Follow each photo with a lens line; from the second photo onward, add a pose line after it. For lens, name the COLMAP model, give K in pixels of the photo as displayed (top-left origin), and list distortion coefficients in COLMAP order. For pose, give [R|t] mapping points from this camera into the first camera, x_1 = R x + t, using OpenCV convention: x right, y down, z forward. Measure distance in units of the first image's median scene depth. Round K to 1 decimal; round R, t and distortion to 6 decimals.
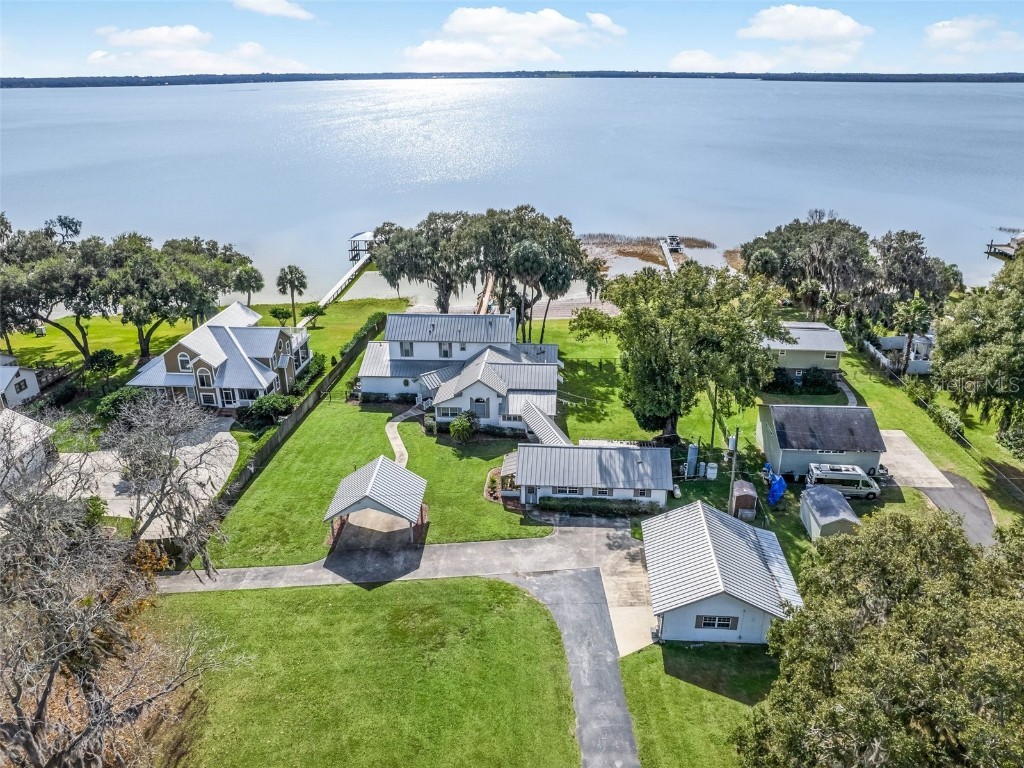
lens RADIAL K [[735.6, 0, 508.9], [0, 735.6, 392.4], [0, 0, 1]] dist [-0.048117, 0.034753]
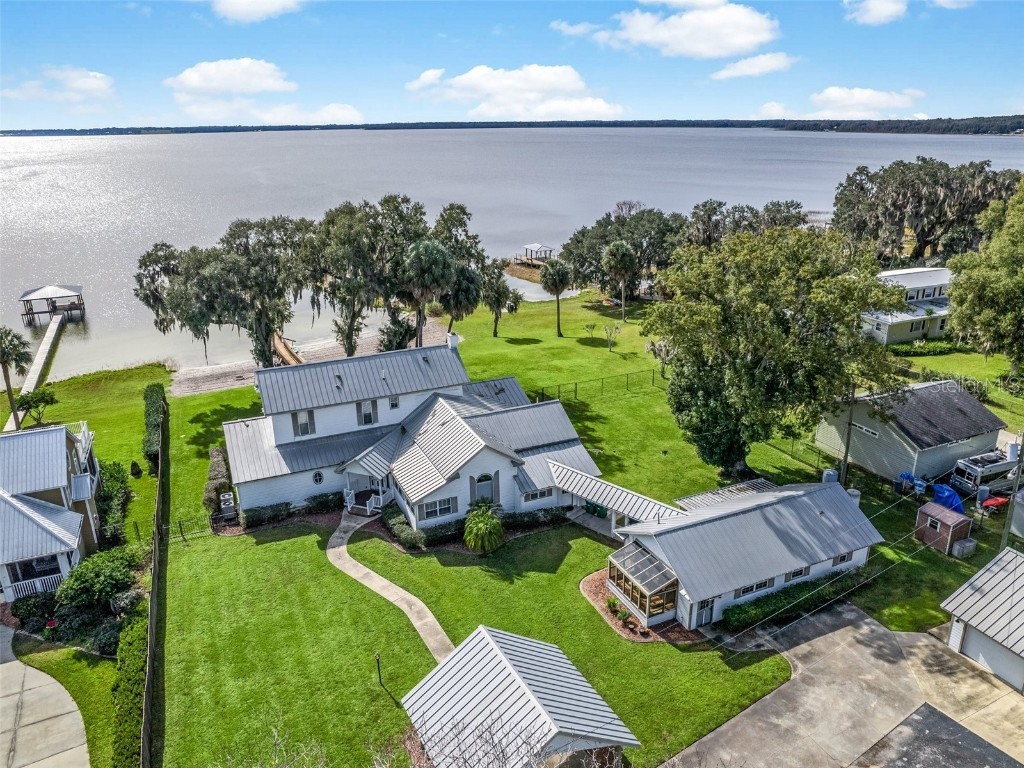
lens RADIAL K [[735.6, 0, 506.6], [0, 735.6, 377.3], [0, 0, 1]] dist [-0.048117, 0.034753]
pose [[0.881844, -0.158790, 0.444002, -0.266902], [0.194665, 0.980206, -0.036075, -0.043252], [-0.429485, 0.118245, 0.895300, 0.403549]]
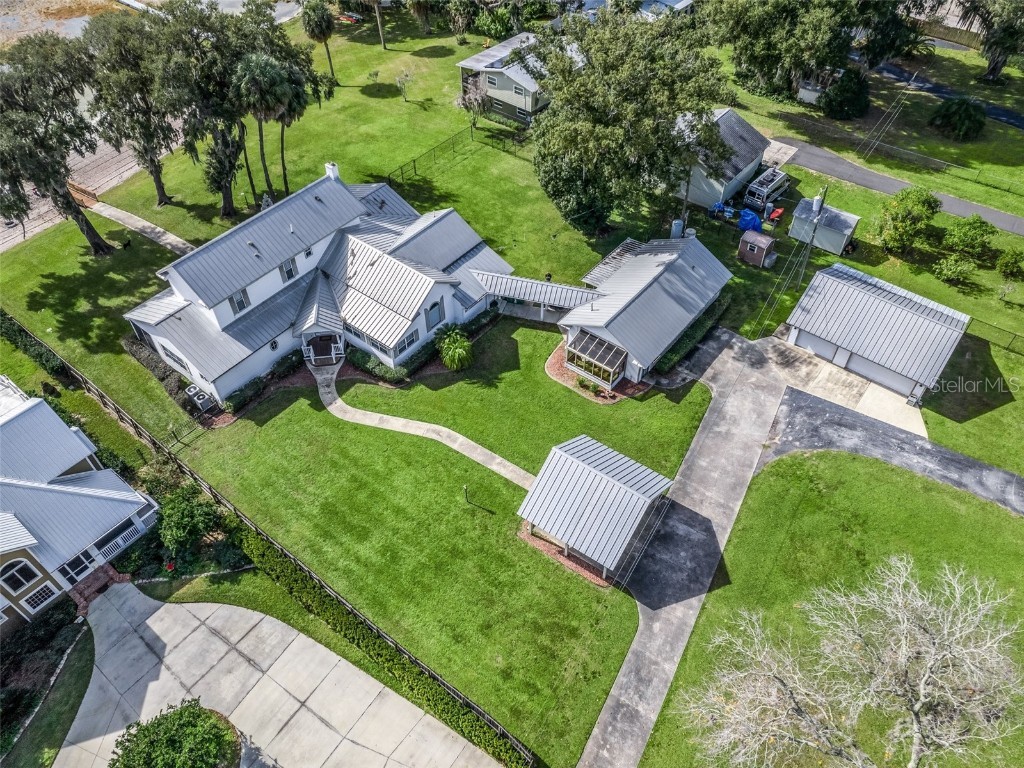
lens RADIAL K [[735.6, 0, 514.1], [0, 735.6, 383.8], [0, 0, 1]] dist [-0.048117, 0.034753]
pose [[0.563182, -0.595406, 0.572990, -0.422734], [0.334405, 0.798316, 0.500865, -0.244492], [-0.755645, -0.090467, 0.648704, 0.443713]]
